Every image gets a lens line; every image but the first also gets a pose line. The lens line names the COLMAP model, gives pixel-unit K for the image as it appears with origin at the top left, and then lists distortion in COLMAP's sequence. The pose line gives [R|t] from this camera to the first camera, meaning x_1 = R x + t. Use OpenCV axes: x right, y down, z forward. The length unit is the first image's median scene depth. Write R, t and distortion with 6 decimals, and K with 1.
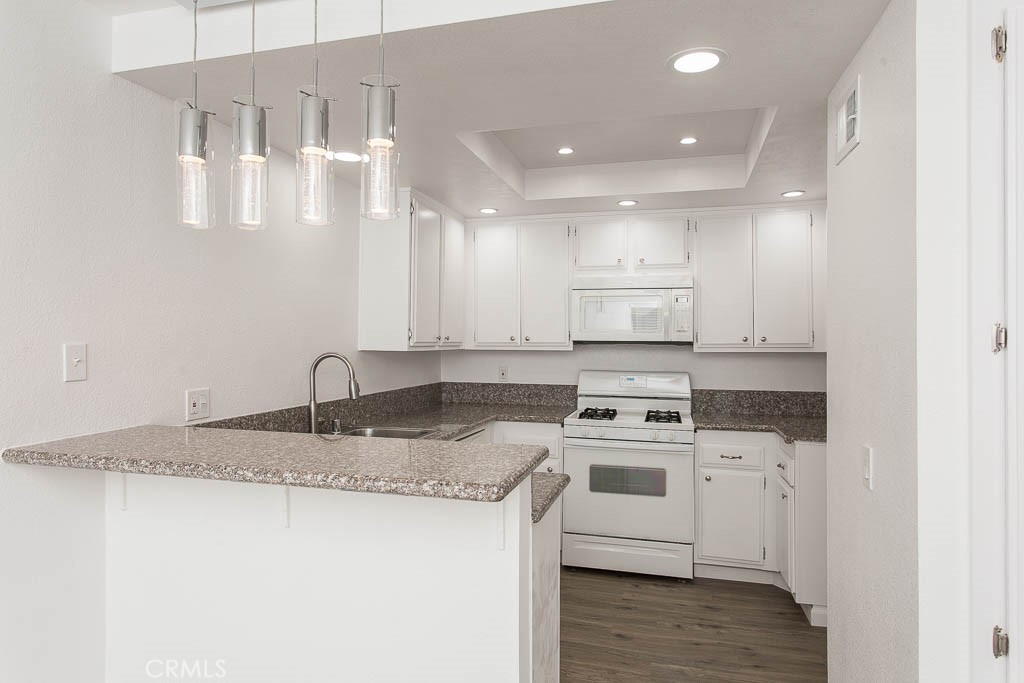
lens RADIAL K [[621.1, 0, 491.6], [0, 621.1, 332.5], [0, 0, 1]] dist [0.001577, 0.001919]
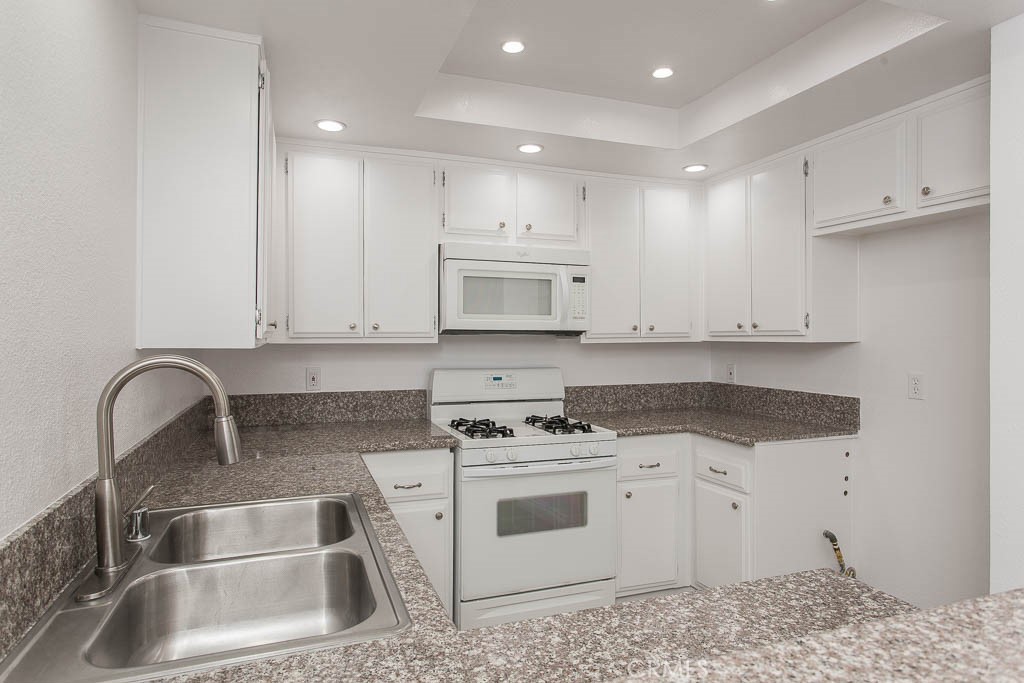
lens RADIAL K [[605.8, 0, 521.3], [0, 605.8, 337.4], [0, 0, 1]] dist [-0.004973, 0.000274]
pose [[0.803543, -0.006867, 0.595206, -0.217814], [-0.007784, 0.999727, 0.022041, 0.005820], [-0.595195, -0.022344, 0.803270, 0.380573]]
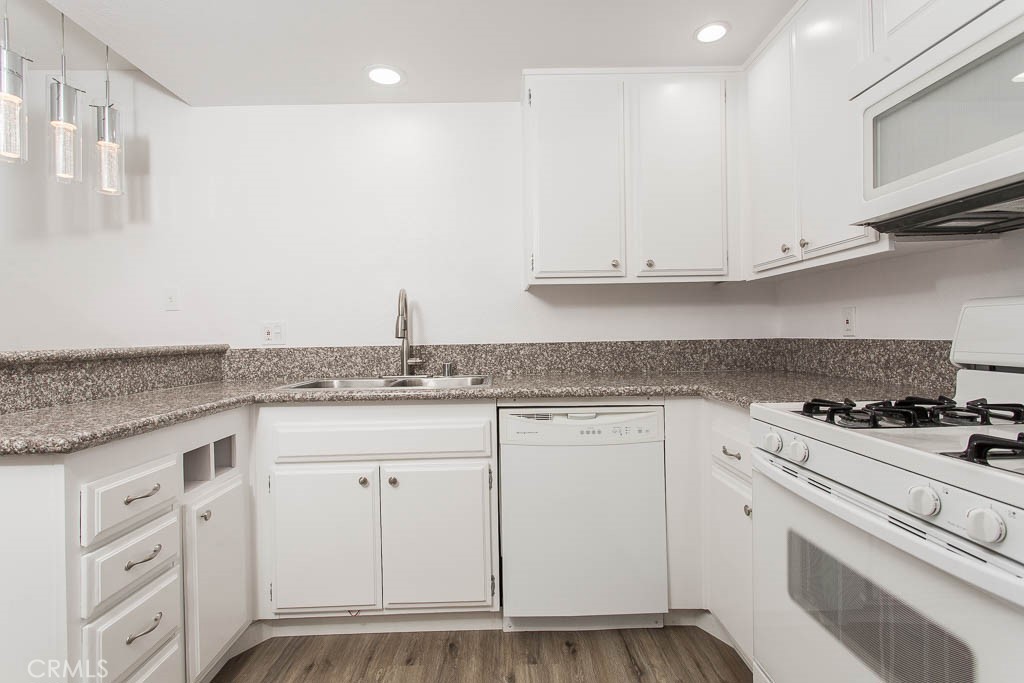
lens RADIAL K [[492.2, 0, 511.8], [0, 492.2, 337.6], [0, 0, 1]] dist [-0.000480, -0.003421]
pose [[0.297331, -0.003337, -0.954769, 0.376771], [0.031218, 0.999493, 0.006228, 0.078185], [0.954264, -0.031658, 0.297285, 0.684113]]
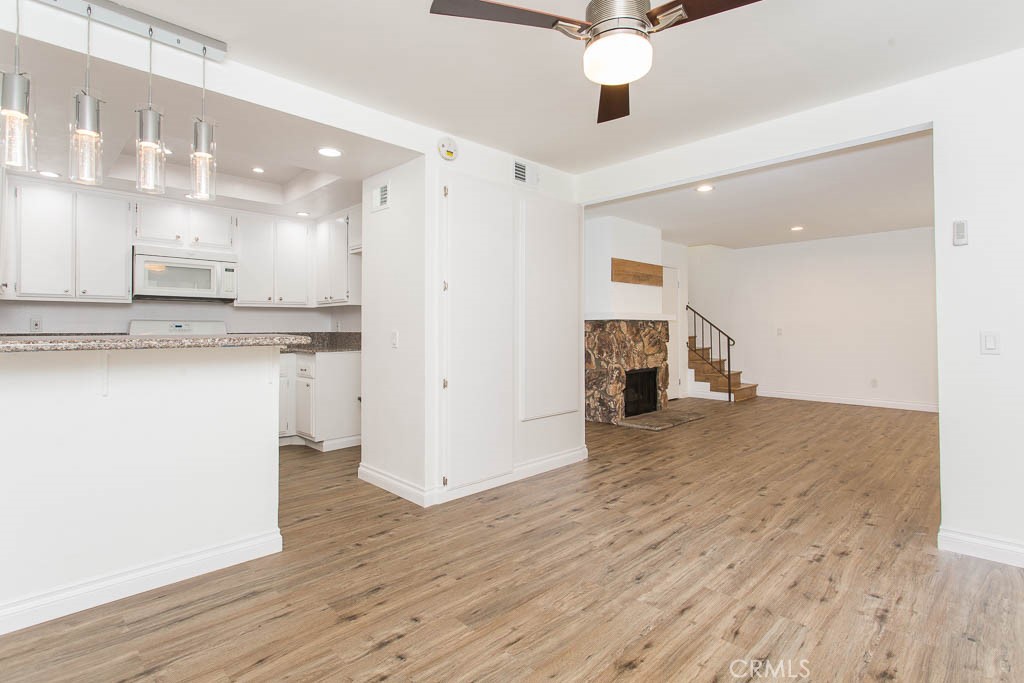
lens RADIAL K [[492.2, 0, 517.8], [0, 492.2, 321.0], [0, 0, 1]] dist [-0.000480, -0.003421]
pose [[0.486977, 0.004638, 0.873403, -0.360343], [-0.014767, 0.999887, 0.002923, 0.051817], [-0.873290, -0.014321, 0.486990, -0.161157]]
